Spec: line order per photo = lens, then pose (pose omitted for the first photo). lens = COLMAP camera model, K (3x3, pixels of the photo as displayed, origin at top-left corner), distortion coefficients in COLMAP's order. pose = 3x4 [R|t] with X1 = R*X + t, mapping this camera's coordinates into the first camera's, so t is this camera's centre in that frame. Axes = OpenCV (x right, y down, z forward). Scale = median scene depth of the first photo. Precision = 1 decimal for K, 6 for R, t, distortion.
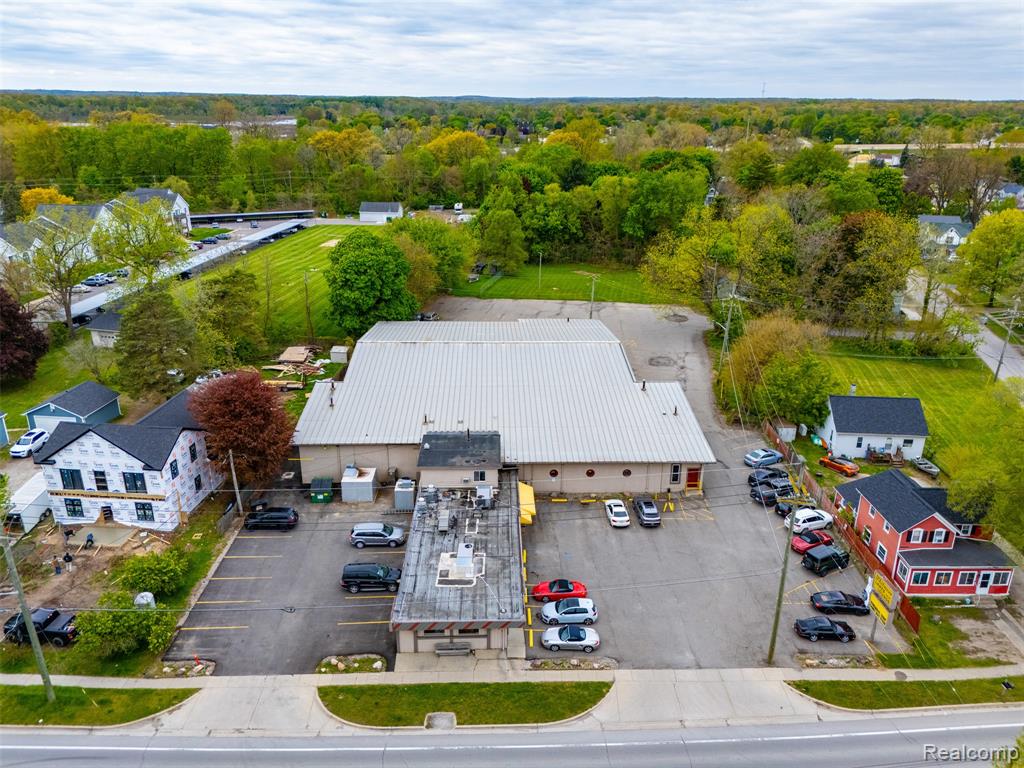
lens RADIAL K [[740.7, 0, 512.0], [0, 740.7, 384.0], [0, 0, 1]] dist [0.070930, -0.069398]
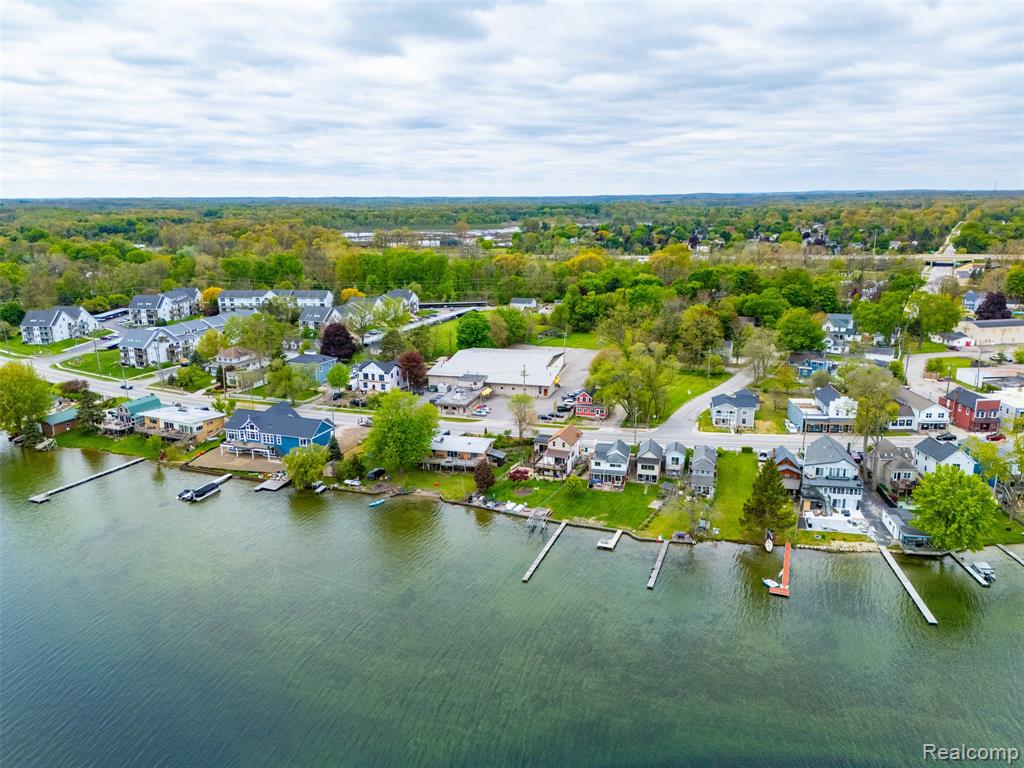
lens RADIAL K [[740.7, 0, 512.0], [0, 740.7, 384.0], [0, 0, 1]] dist [0.070930, -0.069398]
pose [[0.954807, 0.055839, -0.291933, 0.486888], [-0.089508, 0.990618, -0.103269, 0.204335], [0.283428, 0.124733, 0.950847, -0.944848]]
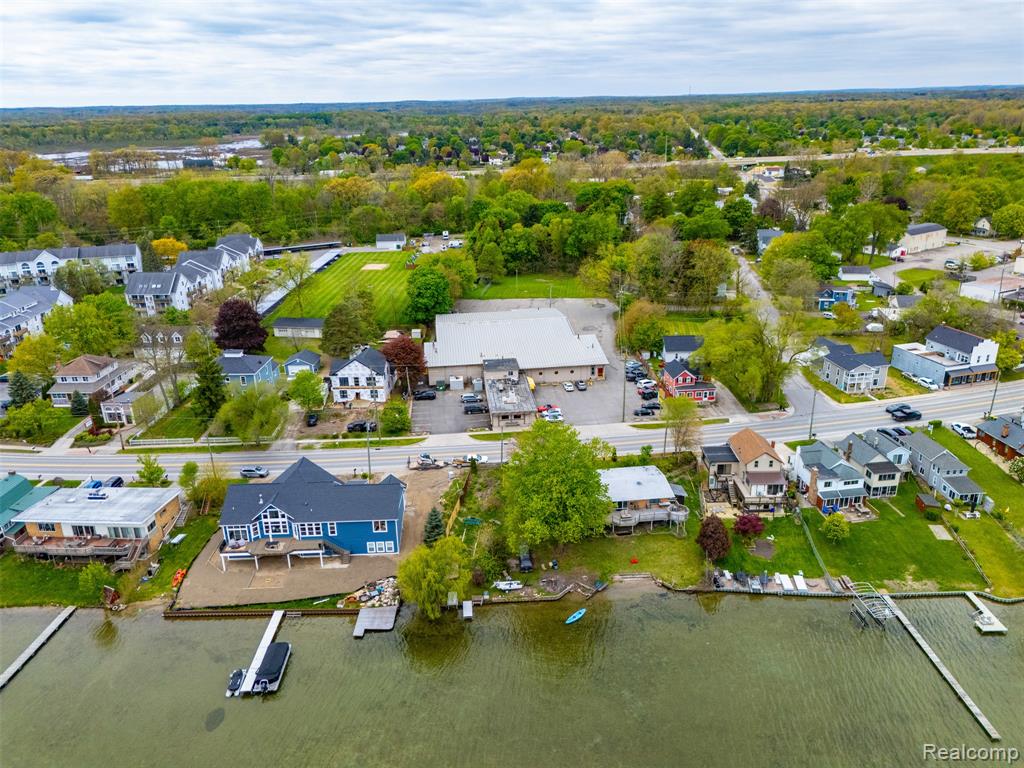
lens RADIAL K [[751.6, 0, 508.4], [0, 751.6, 357.7], [0, 0, 1]] dist [0.060692, -0.059574]
pose [[0.996803, -0.052639, 0.060101, -0.087789], [0.054702, 0.997950, -0.033211, 0.070050], [-0.058230, 0.036392, 0.997640, -0.641700]]
